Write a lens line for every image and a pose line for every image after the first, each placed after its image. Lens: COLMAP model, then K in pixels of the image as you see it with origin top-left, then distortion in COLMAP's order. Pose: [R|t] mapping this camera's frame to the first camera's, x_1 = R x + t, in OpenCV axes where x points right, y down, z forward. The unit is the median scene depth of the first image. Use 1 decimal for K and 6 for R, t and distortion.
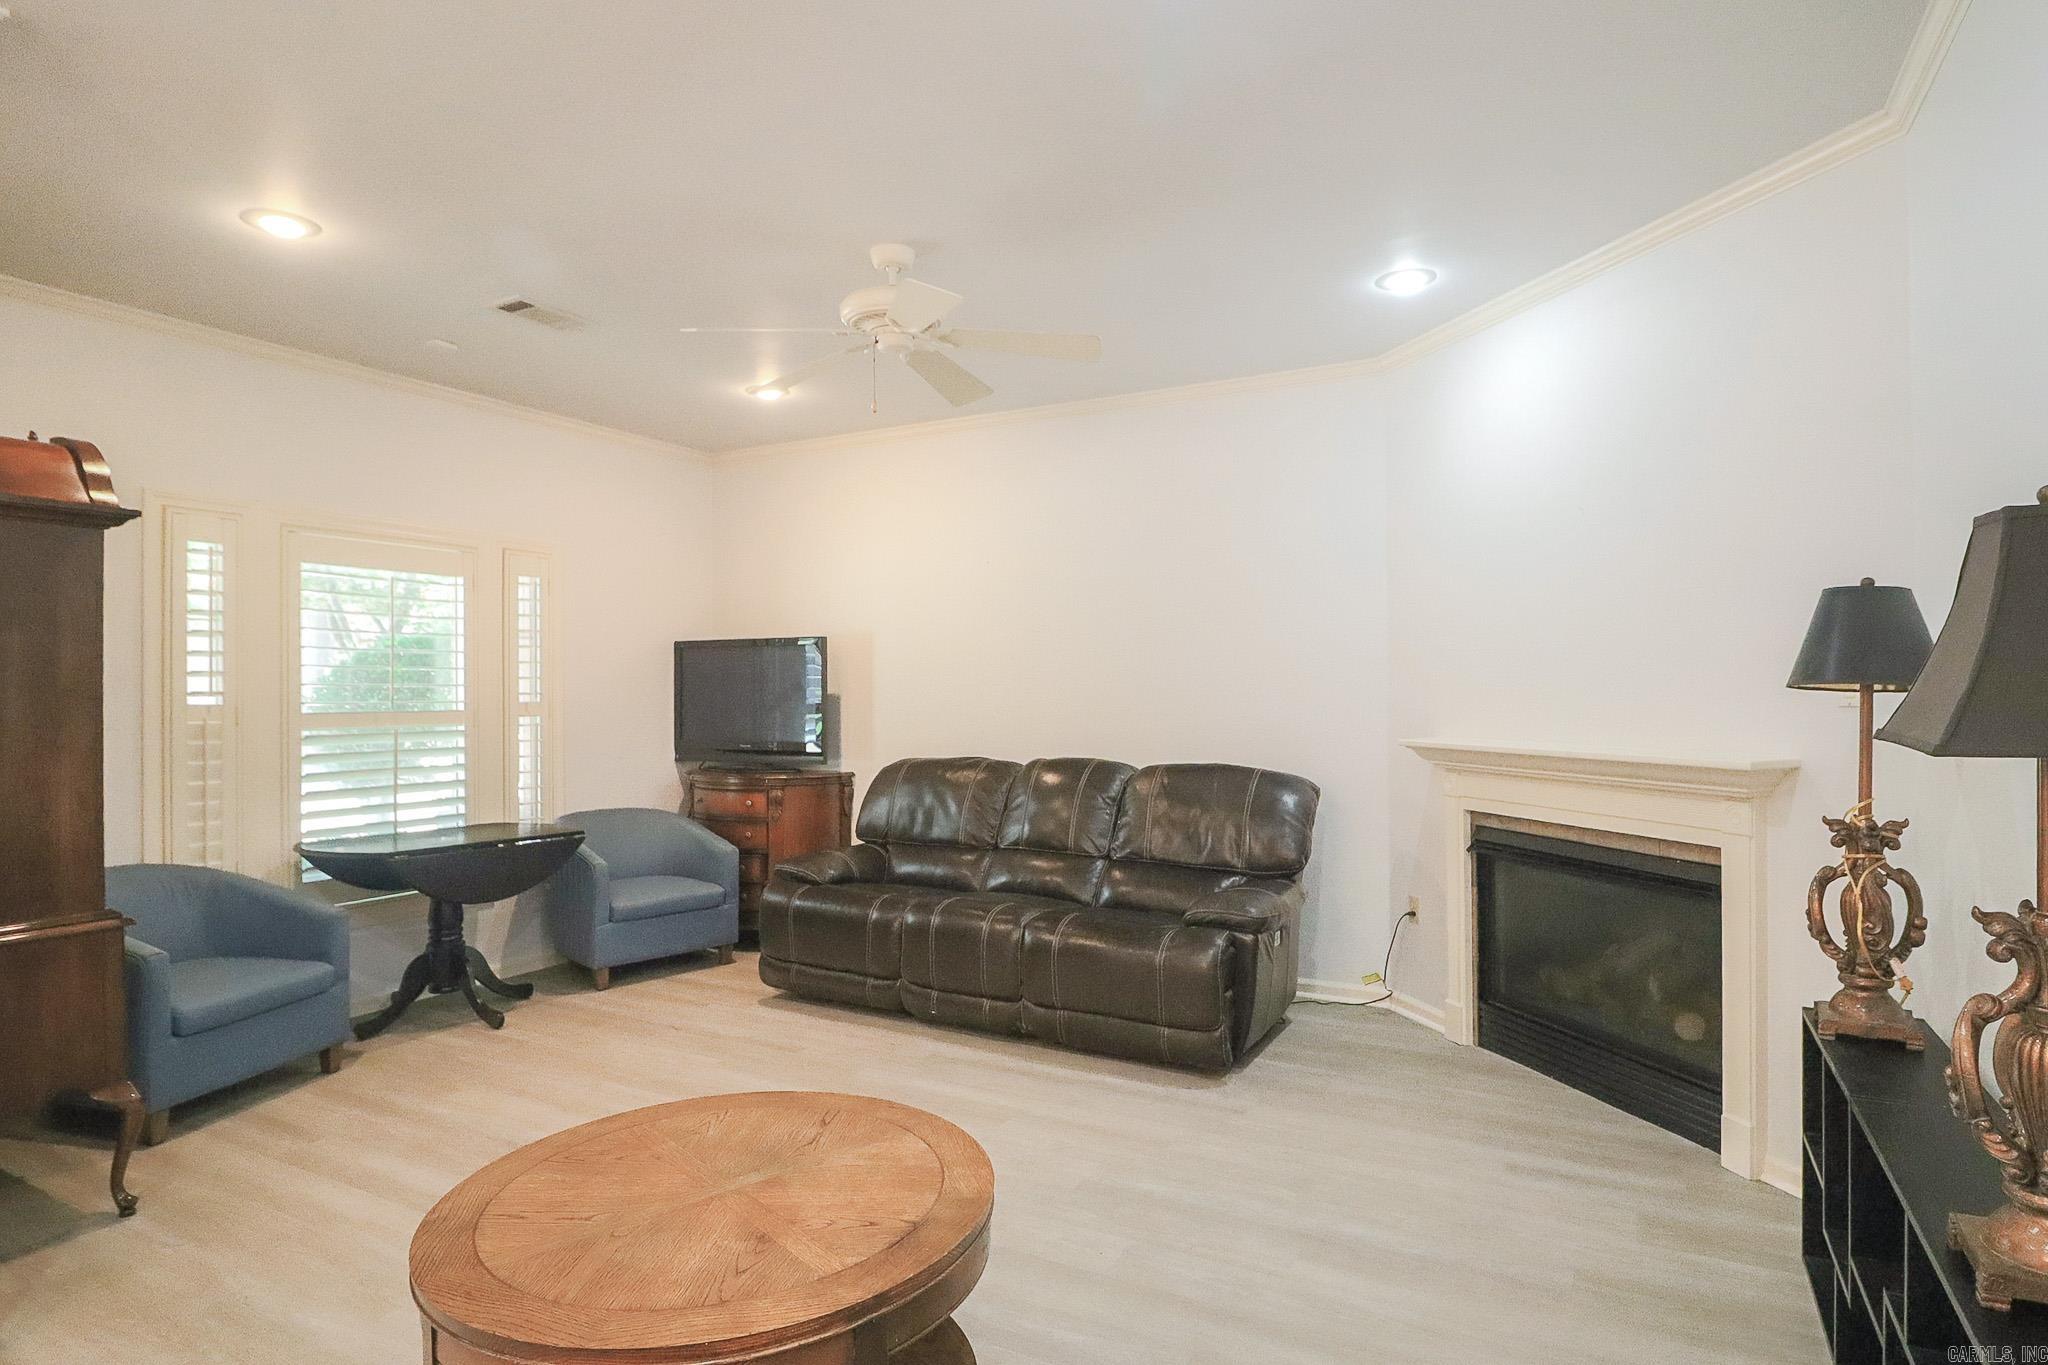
lens RADIAL K [[1099.9, 0, 1054.0], [0, 1099.9, 693.2], [0, 0, 1]] dist [-0.001159, -0.011303]
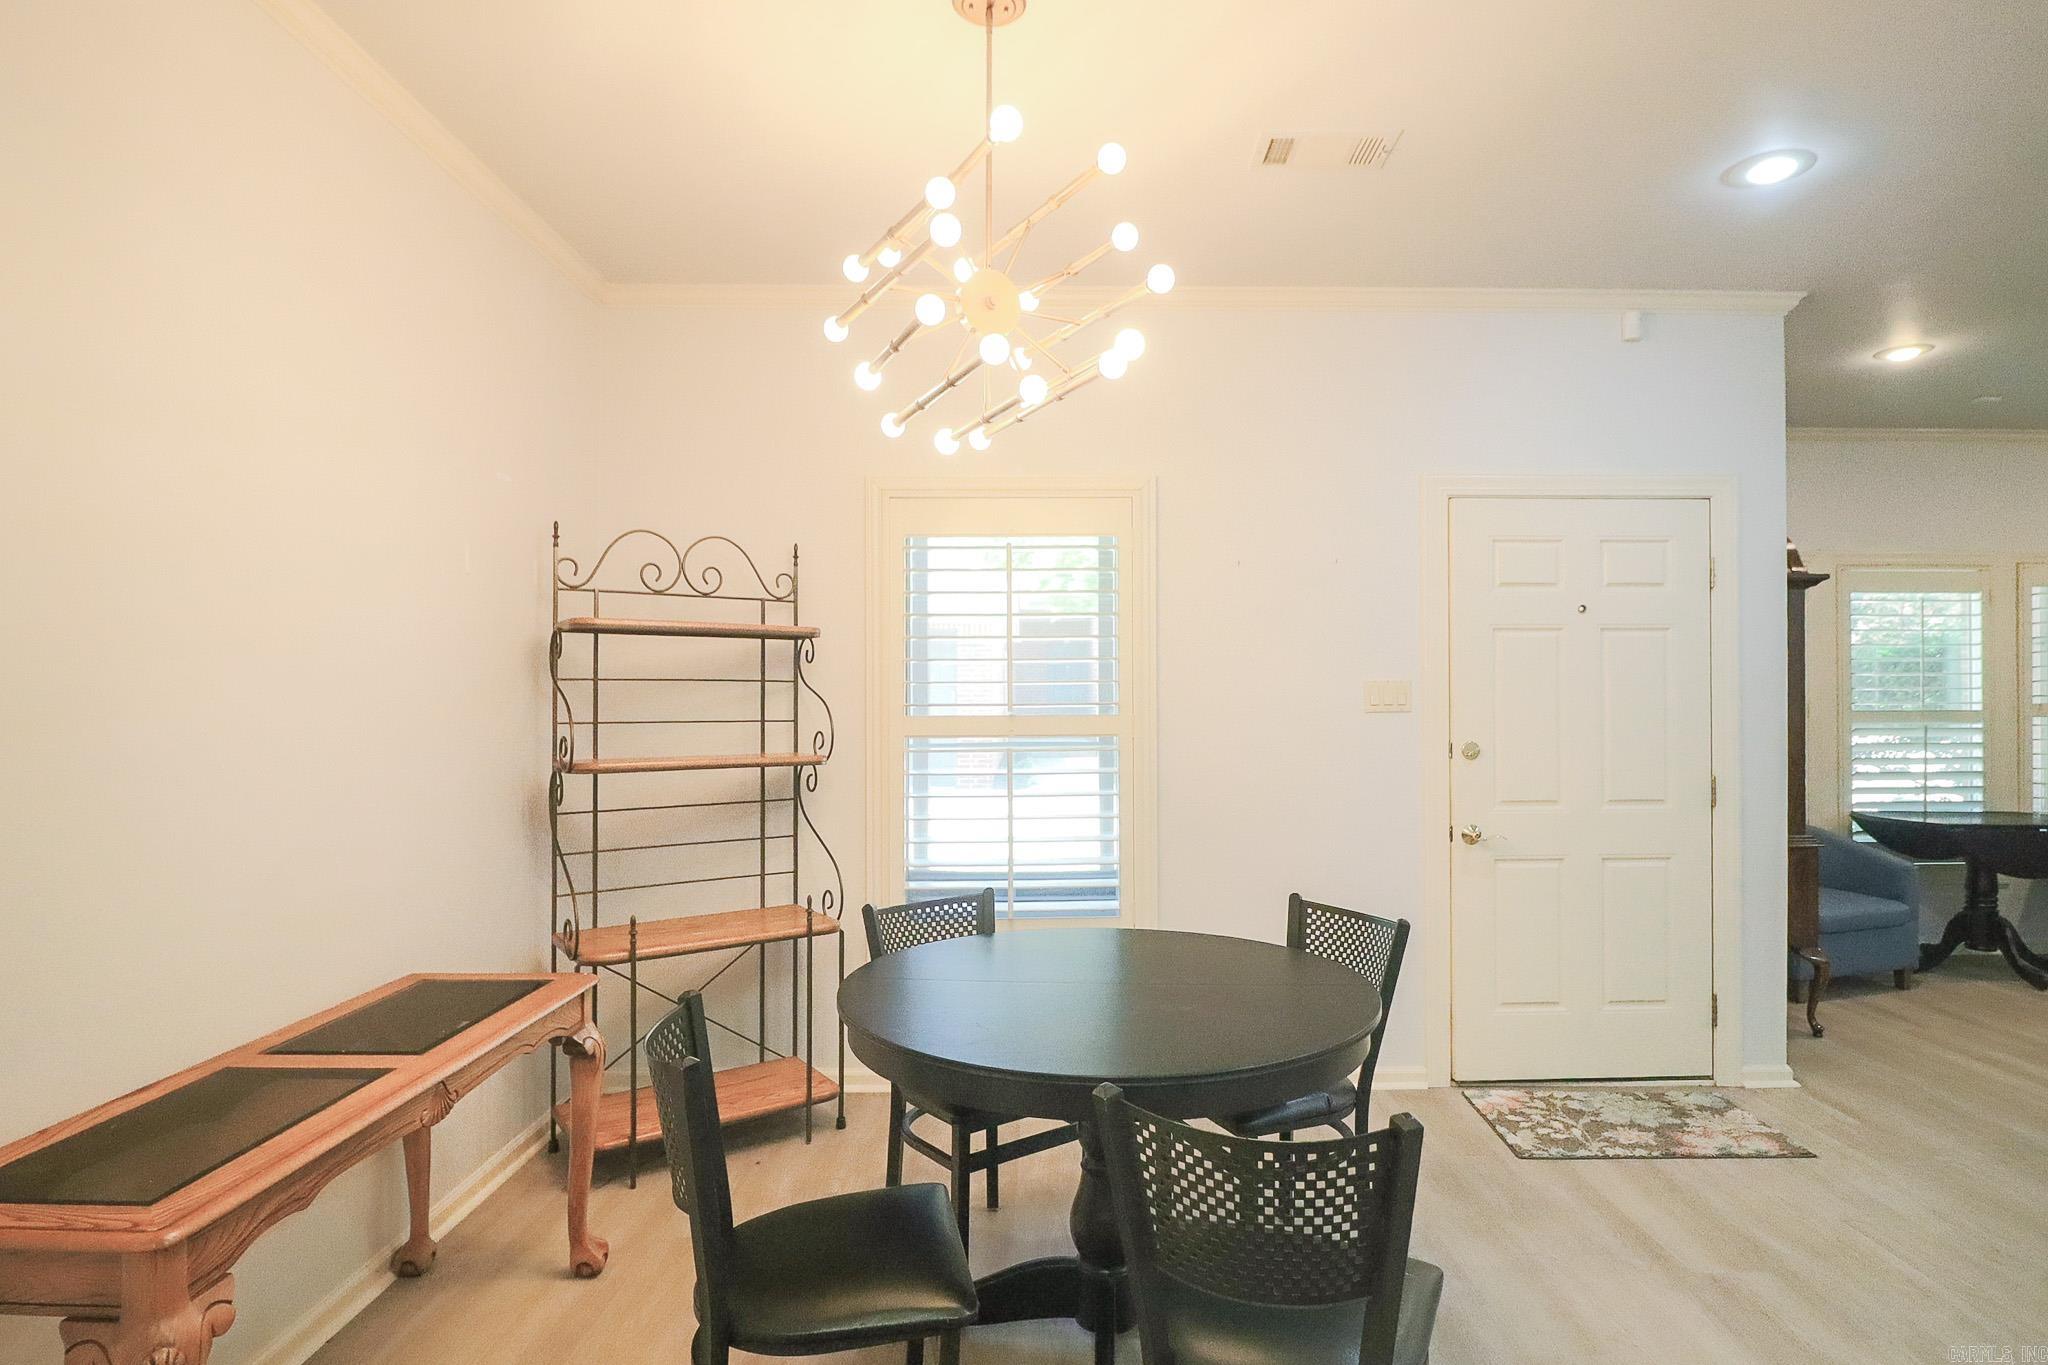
lens RADIAL K [[1099.9, 0, 1036.1], [0, 1099.9, 682.5], [0, 0, 1]] dist [-0.001159, -0.011303]
pose [[0.484070, -0.004127, -0.875020, -0.024438], [-0.004611, 0.999963, -0.007267, -0.000393], [0.875017, 0.007552, 0.484033, -0.462116]]
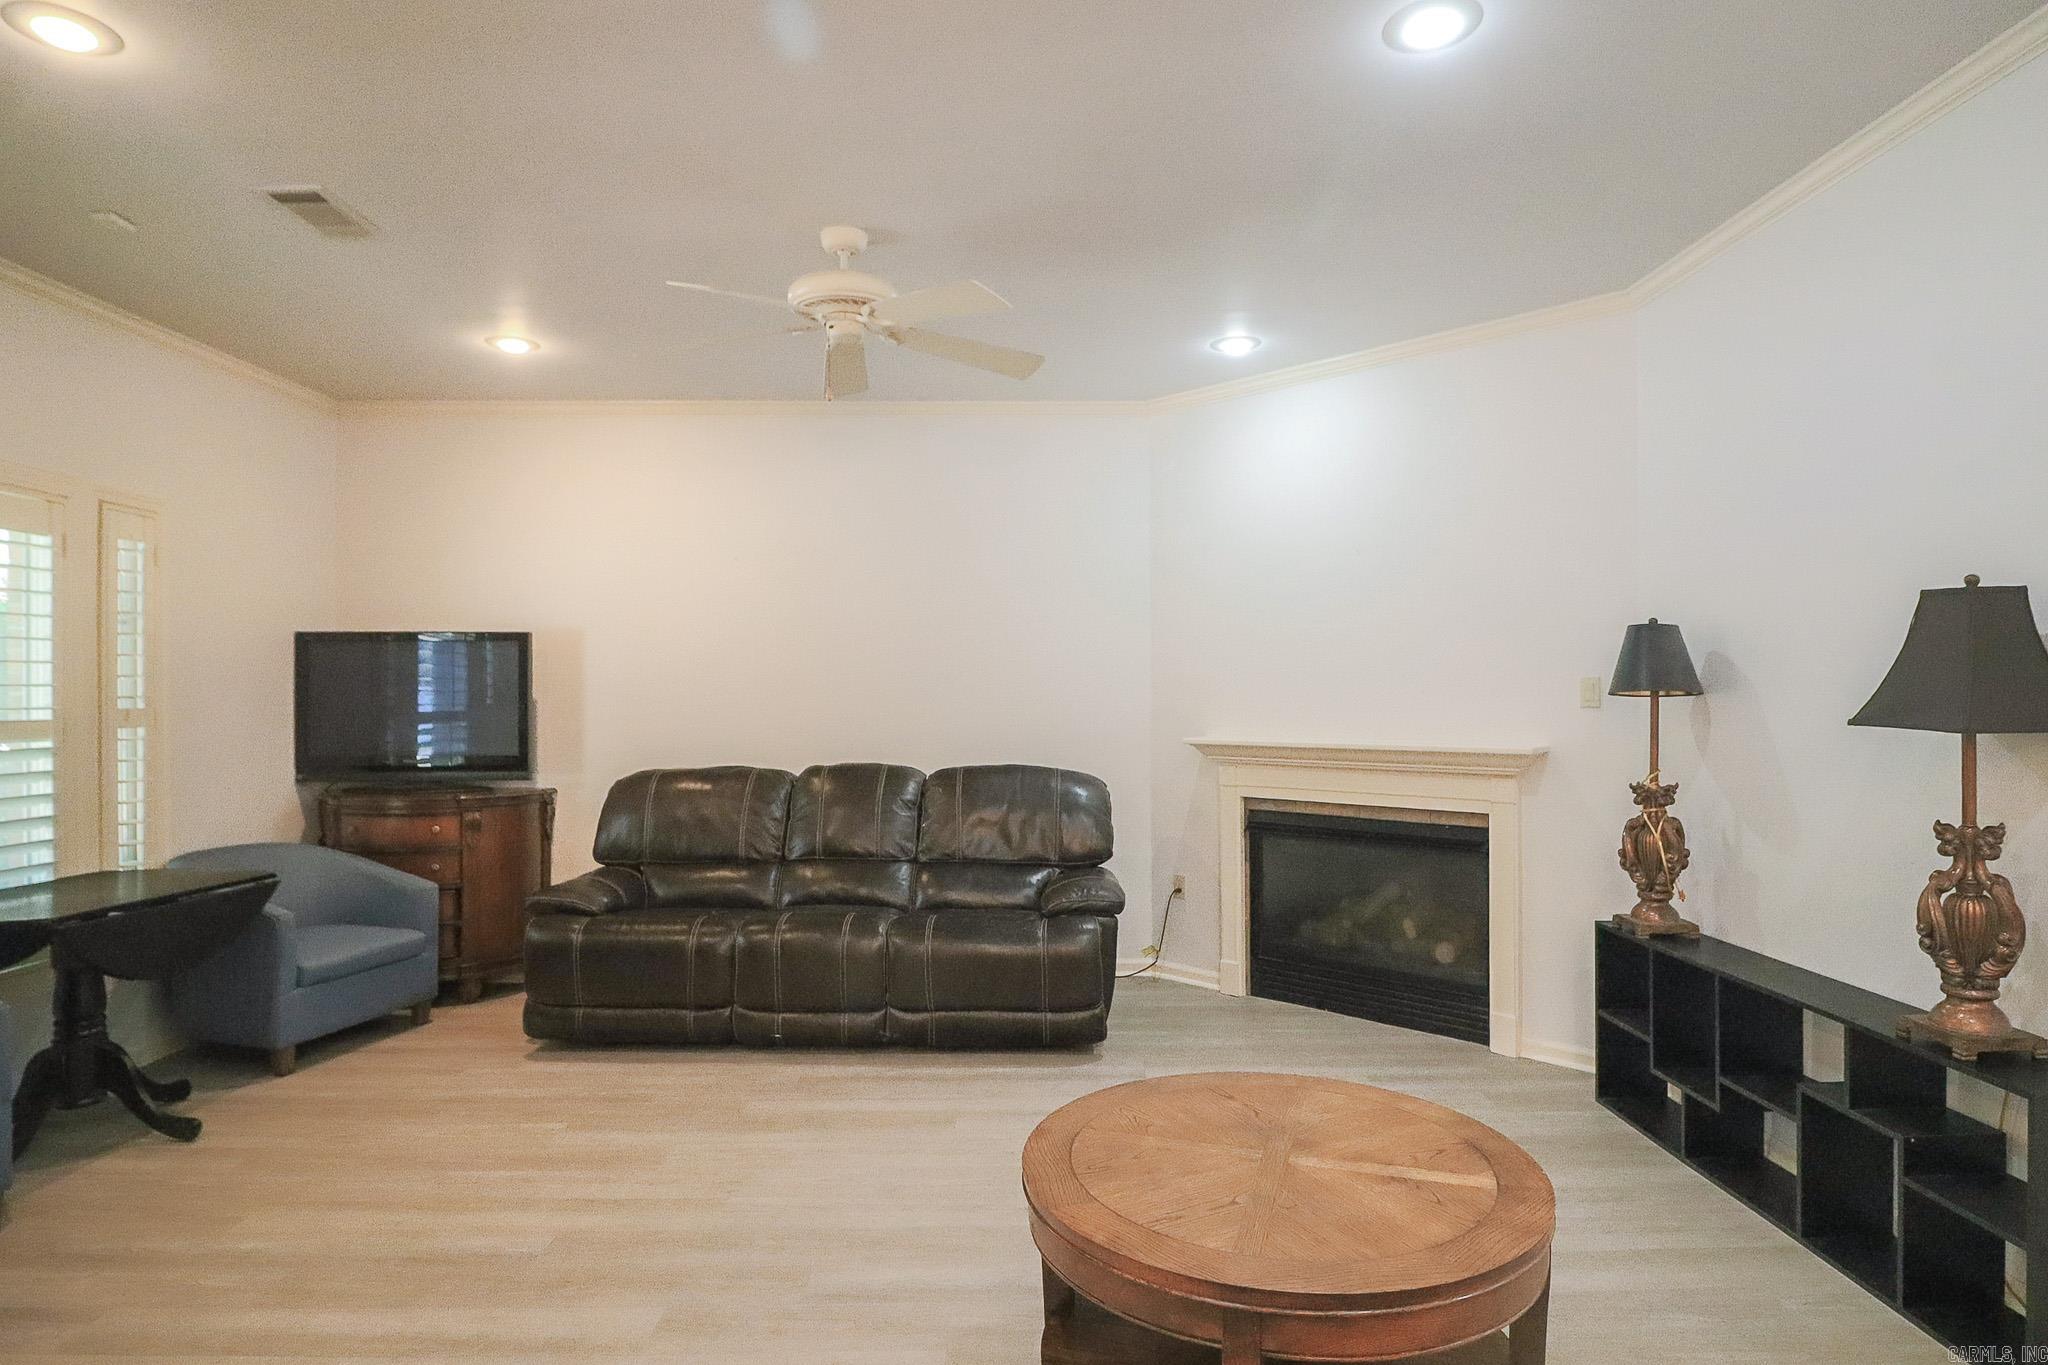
lens RADIAL K [[1099.9, 0, 1045.1], [0, 1099.9, 694.3], [0, 0, 1]] dist [-0.001159, -0.011303]
pose [[0.875466, 0.004057, 0.483262, -0.354594], [-0.001230, 0.999980, -0.006165, 0.002838], [-0.483278, 0.004803, 0.875454, 0.060208]]
